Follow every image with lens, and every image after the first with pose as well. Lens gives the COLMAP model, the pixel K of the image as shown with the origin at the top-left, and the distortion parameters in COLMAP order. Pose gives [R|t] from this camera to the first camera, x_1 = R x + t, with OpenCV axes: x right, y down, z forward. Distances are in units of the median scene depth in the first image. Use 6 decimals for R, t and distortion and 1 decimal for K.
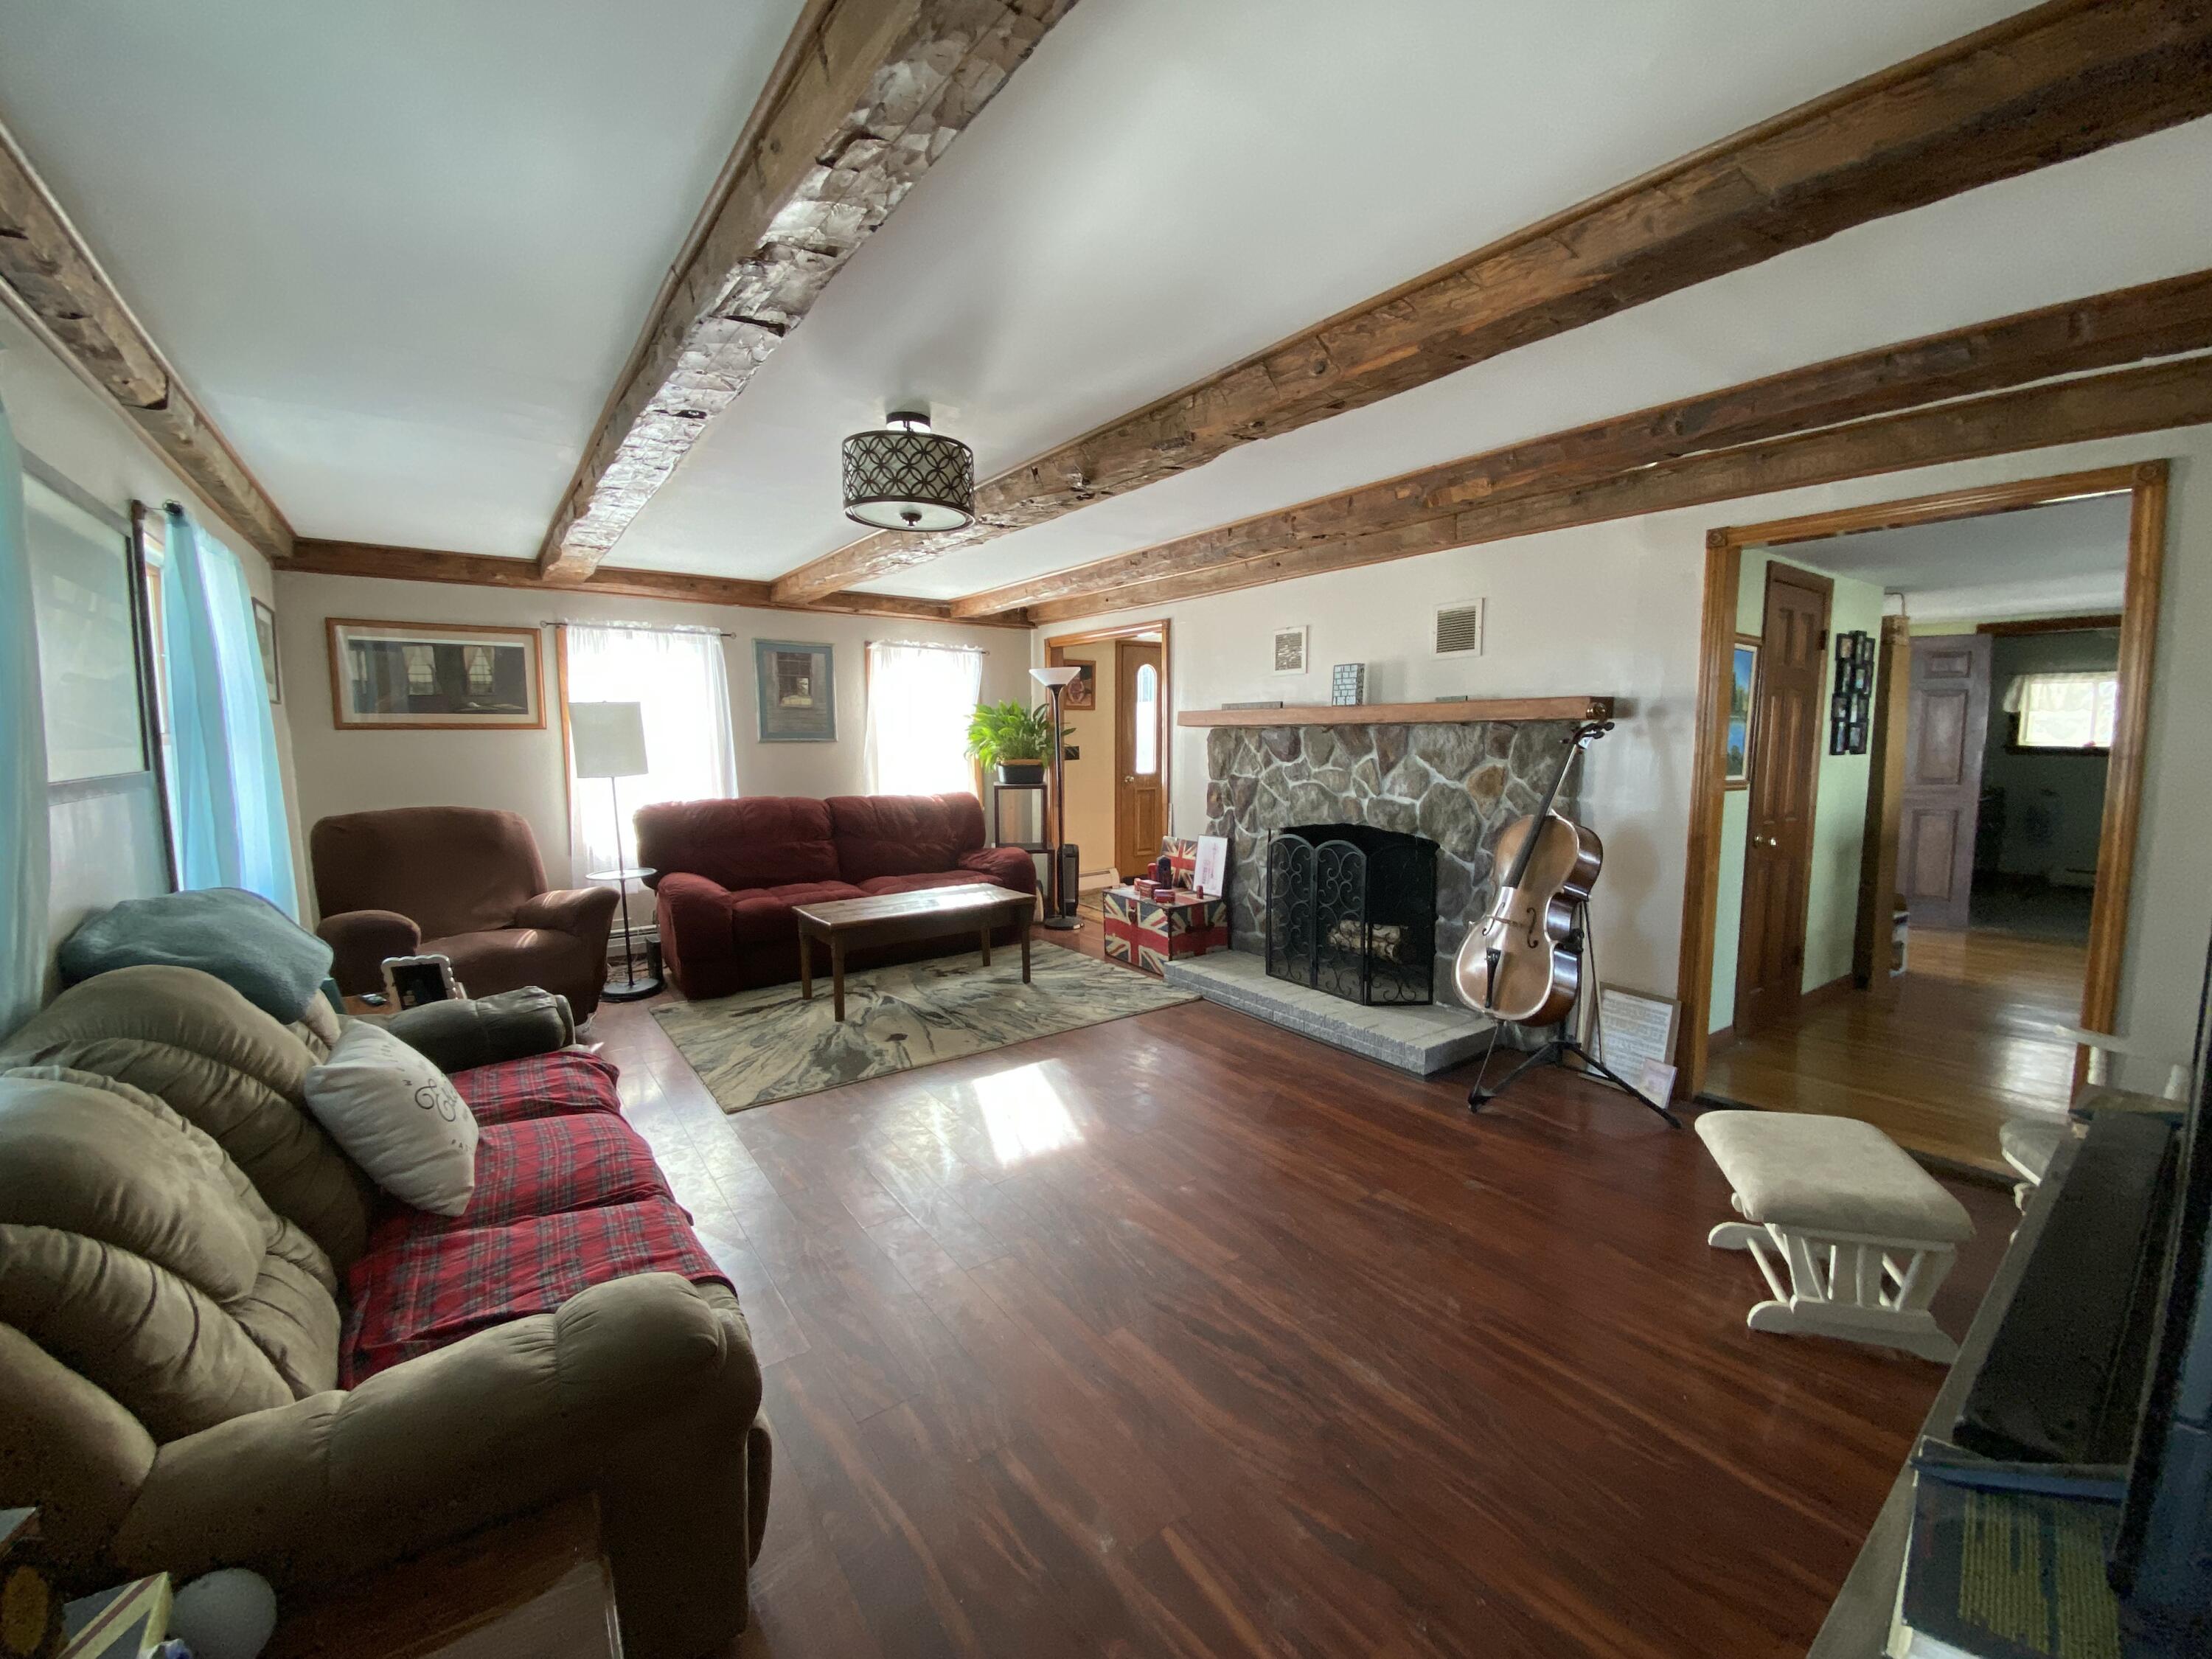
lens RADIAL K [[891.7, 0, 1107.1], [0, 891.7, 832.9], [0, 0, 1]] dist [0.030468, -0.021847]
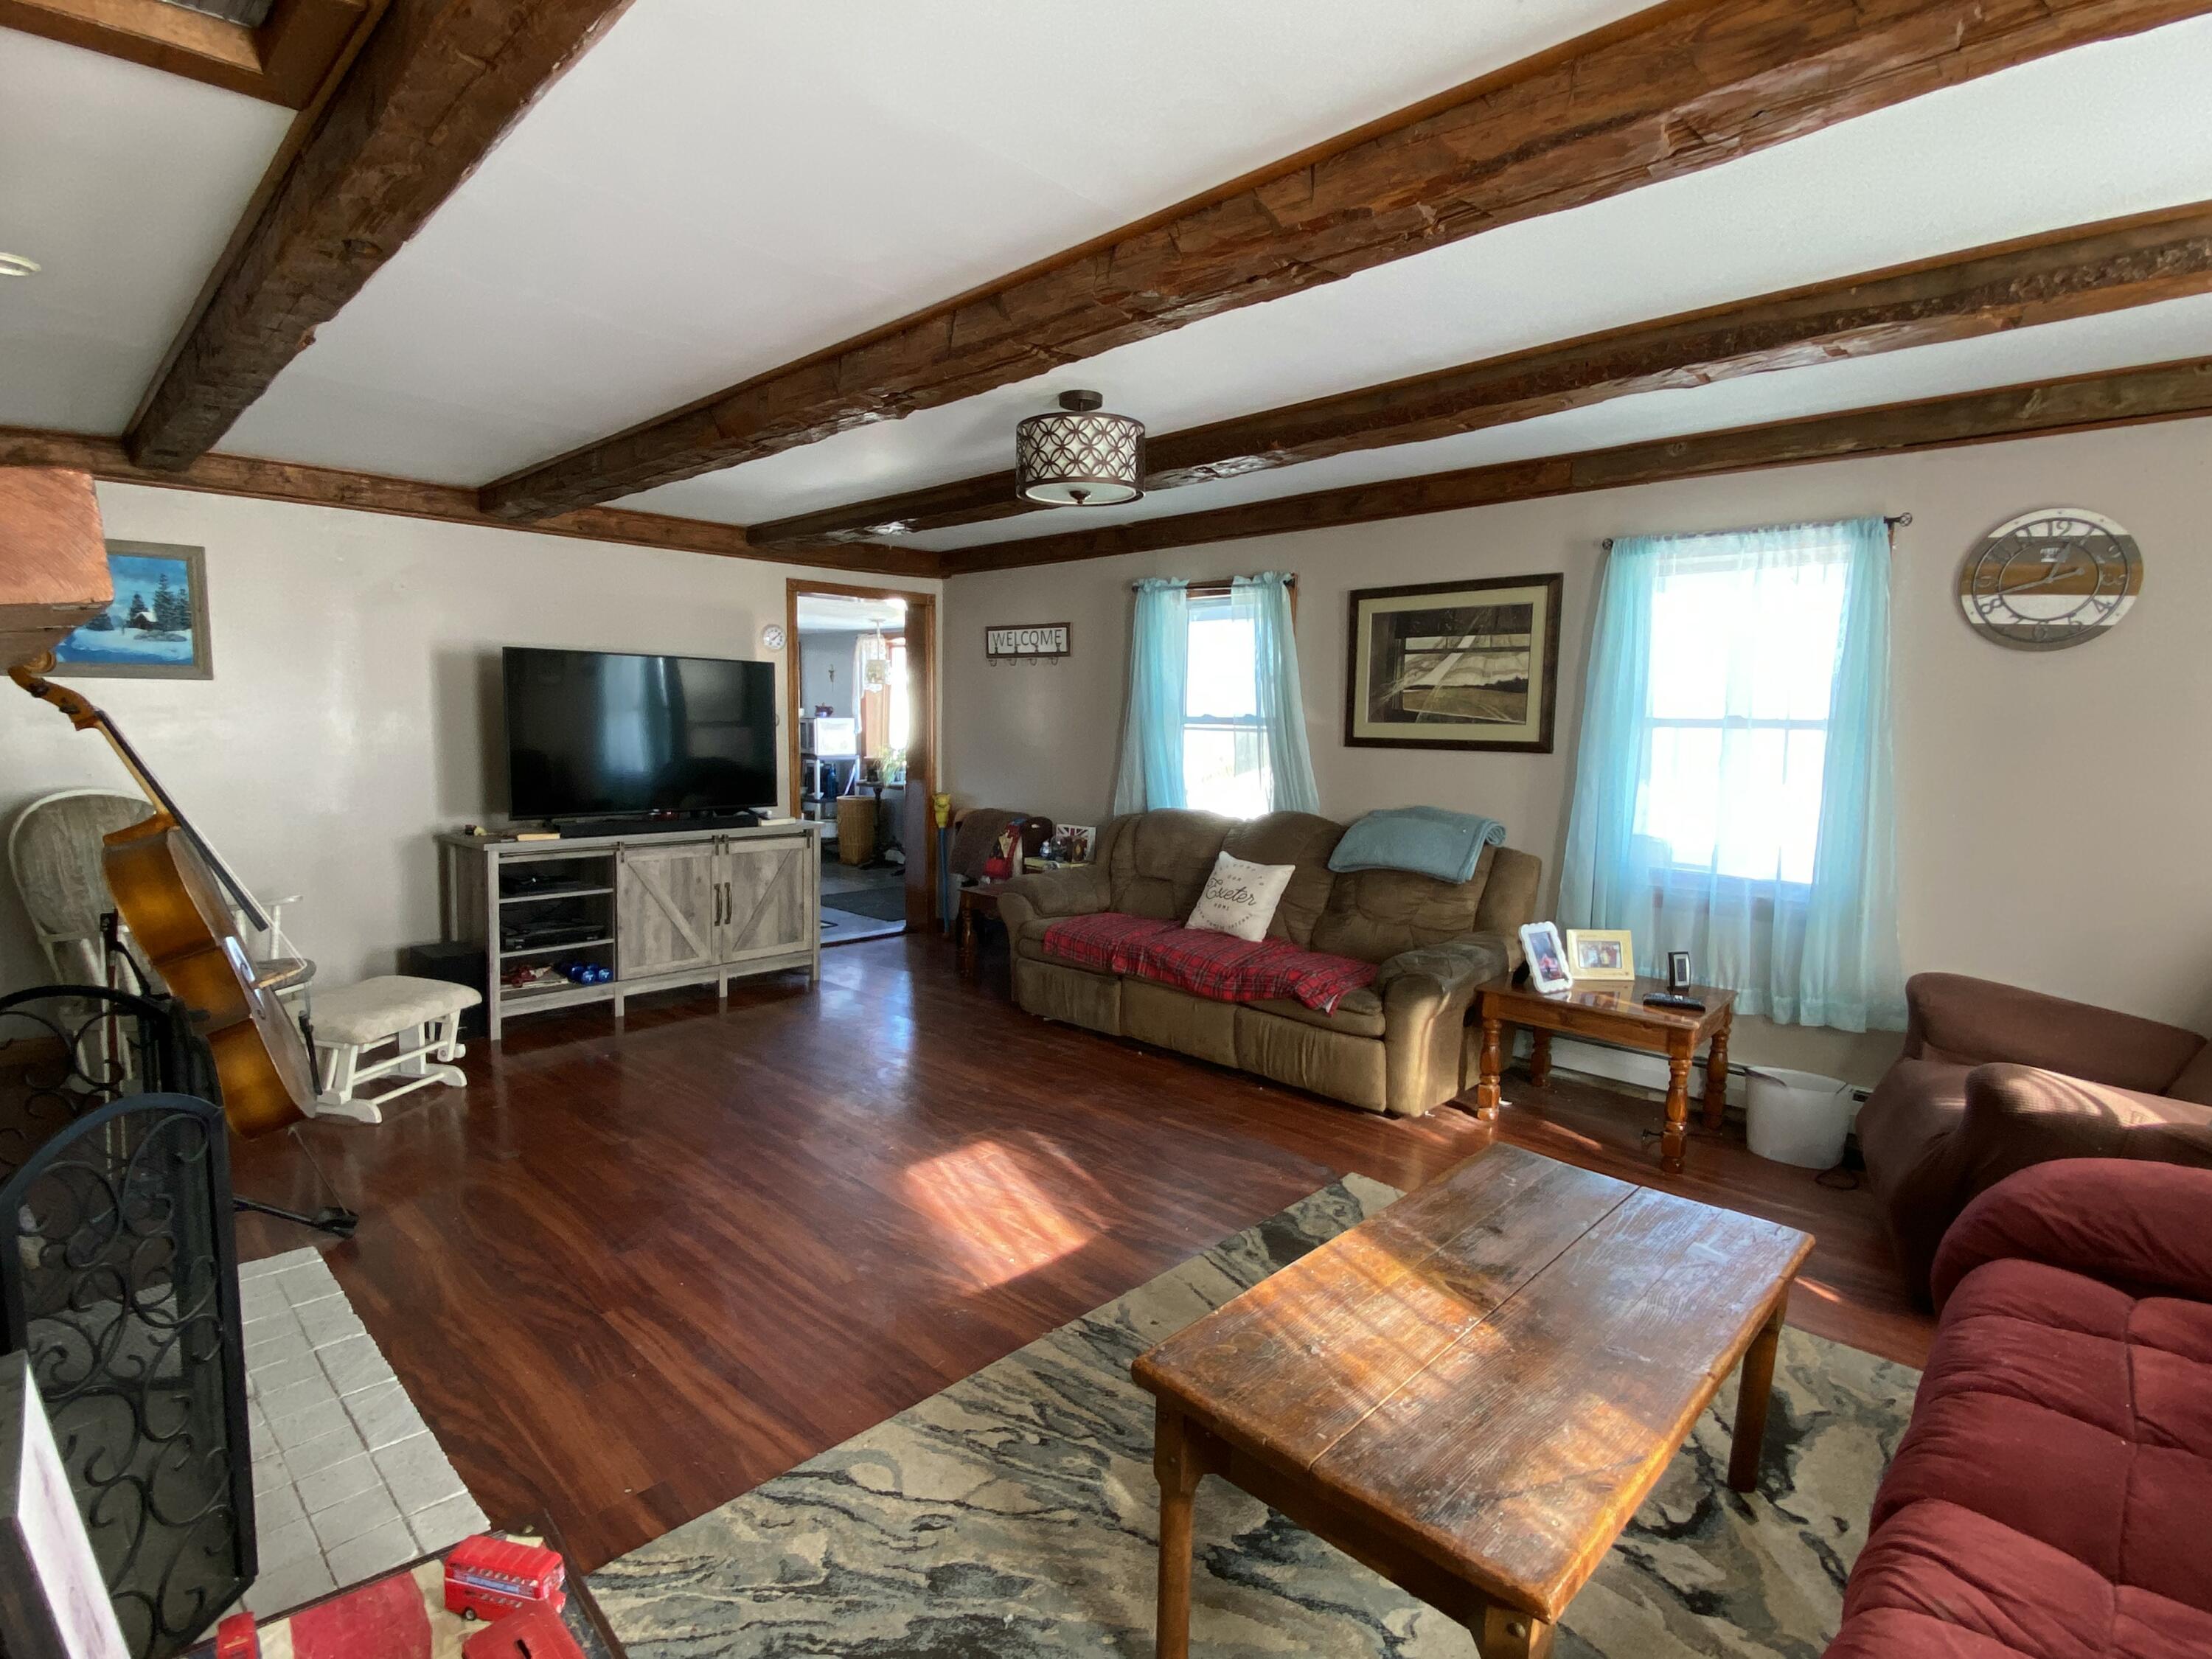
lens RADIAL K [[1104.2, 0, 1097.2], [0, 1104.2, 823.4], [0, 0, 1]] dist [0.128842, -0.095546]
pose [[-0.988276, 0.001809, -0.152665, -0.024245], [-0.030123, 0.977964, 0.206589, -0.151104], [0.149674, 0.208766, -0.966444, 1.356939]]
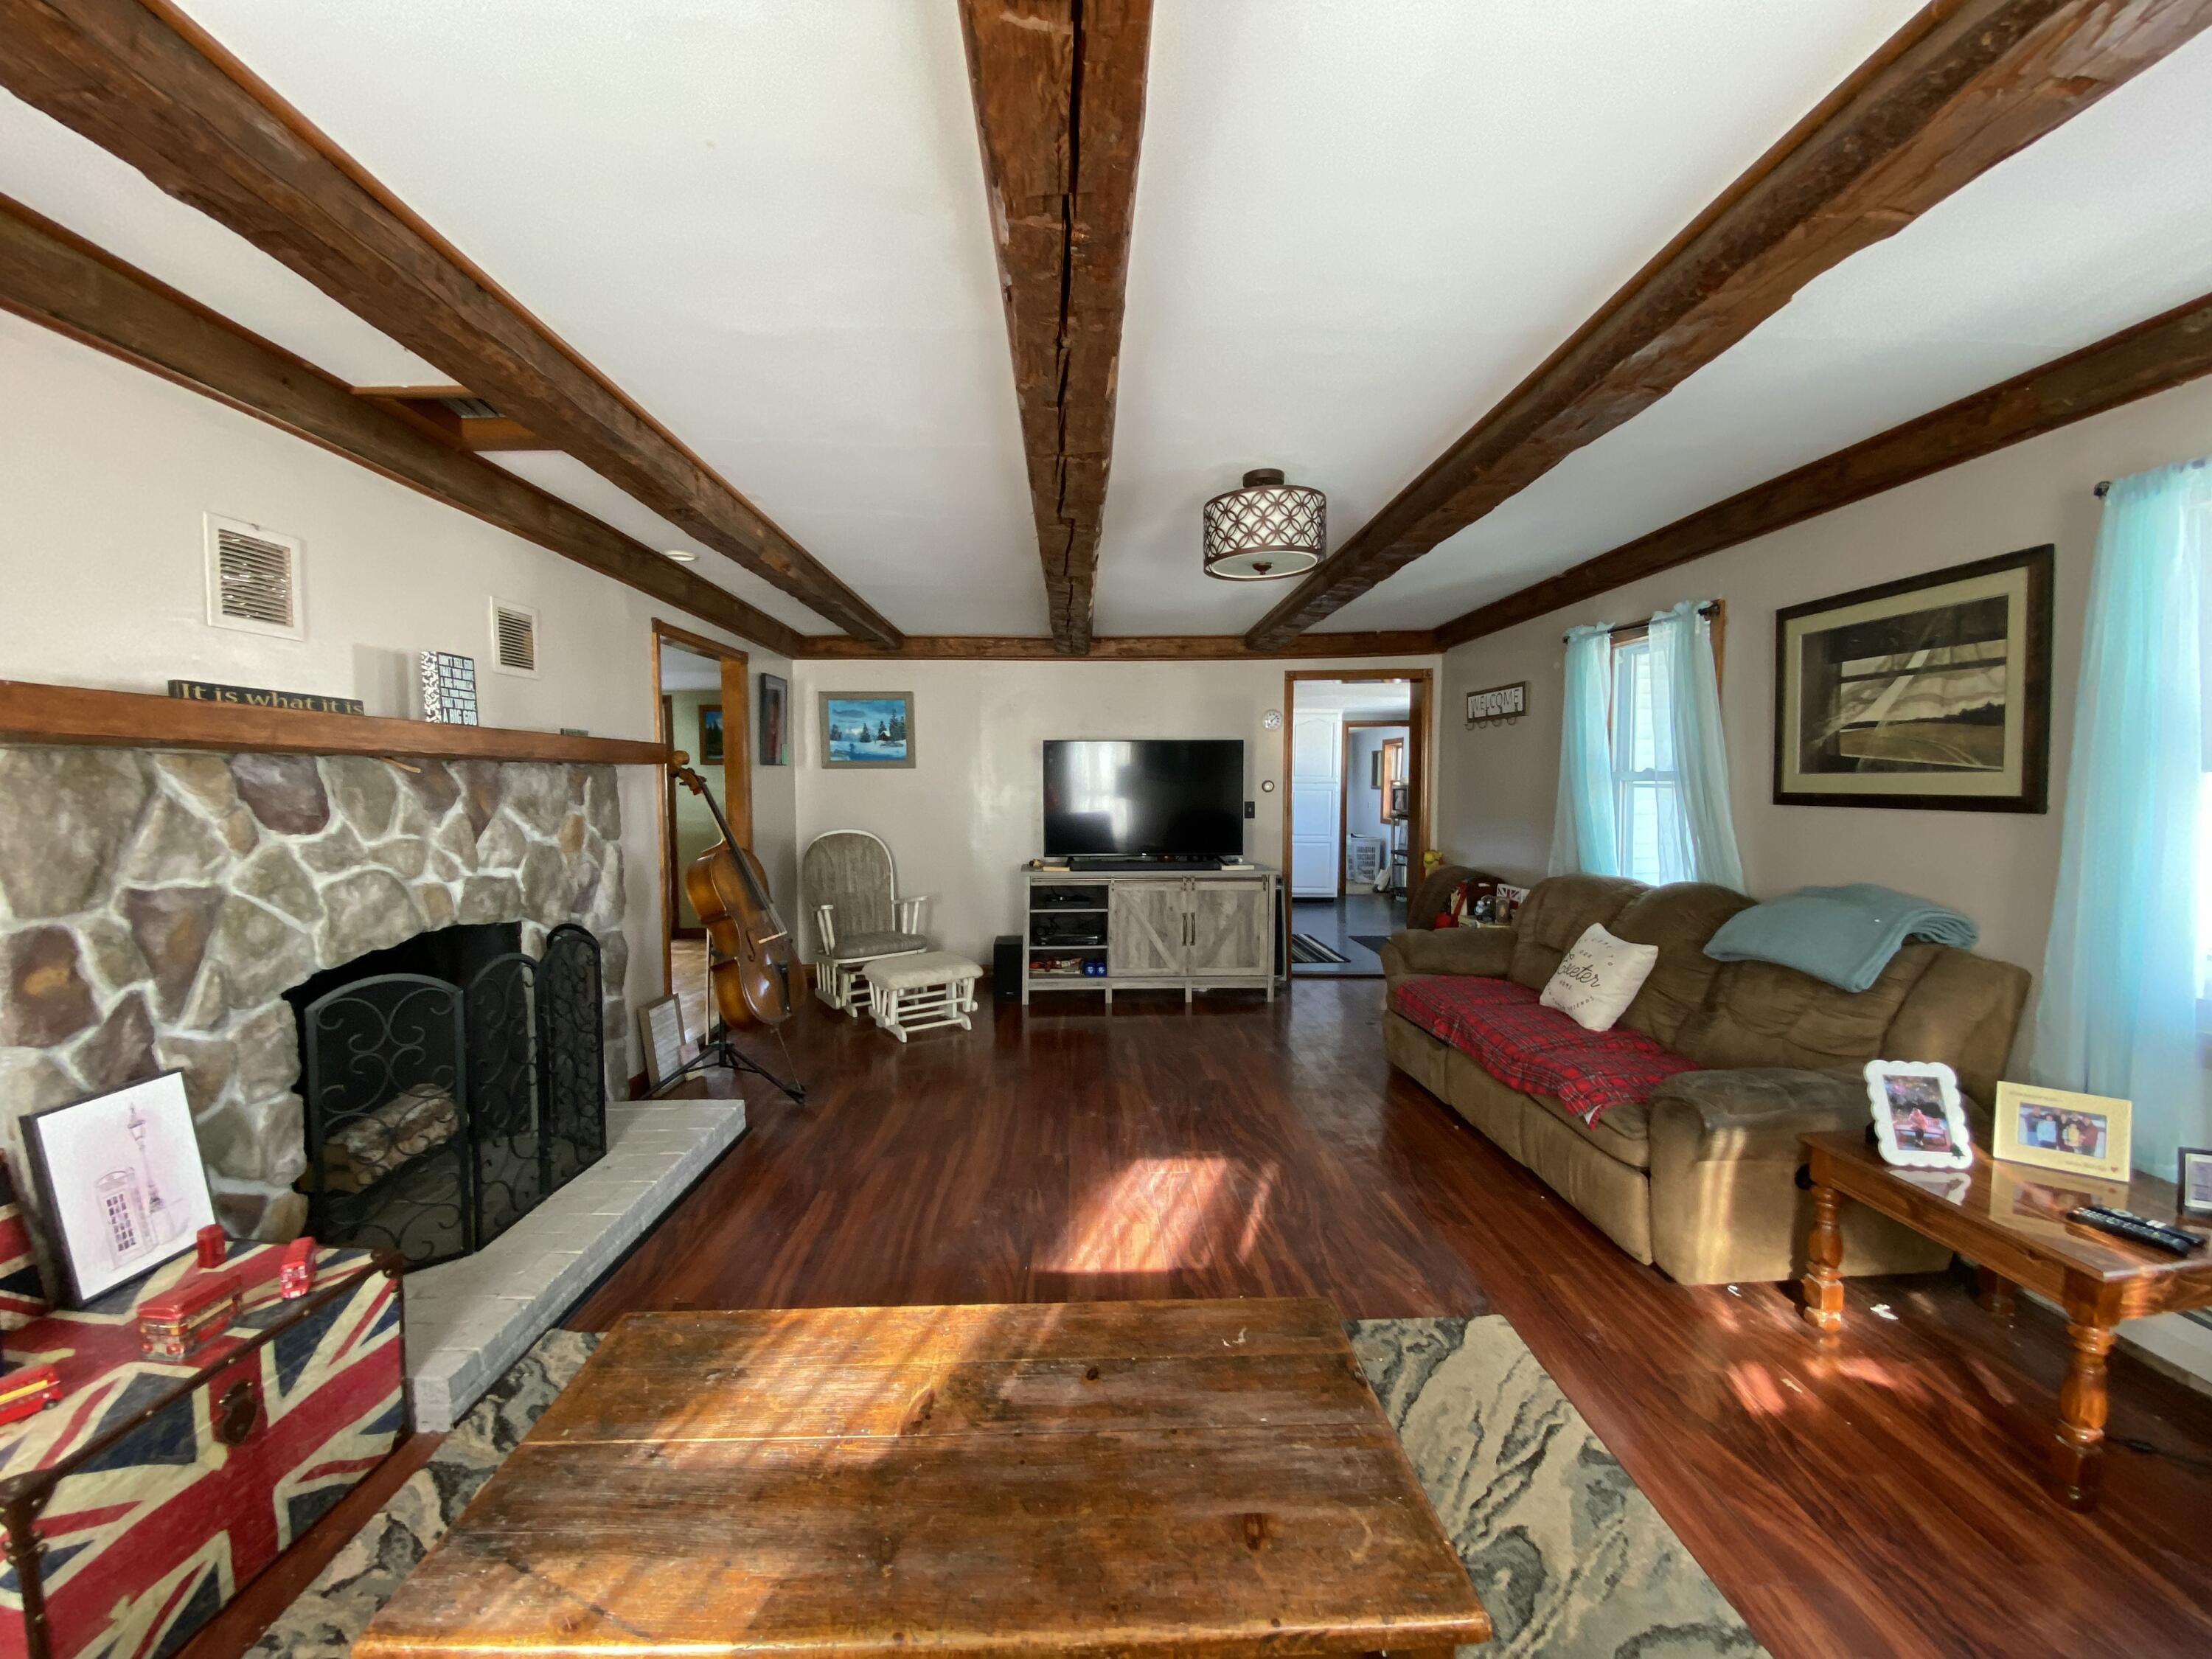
lens RADIAL K [[891.7, 0, 1107.1], [0, 891.7, 832.9], [0, 0, 1]] dist [0.030468, -0.021847]
pose [[-0.822175, -0.026771, 0.568605, -0.396252], [0.068785, 0.986901, 0.145926, -0.123648], [-0.565063, 0.159088, -0.809564, 1.191605]]
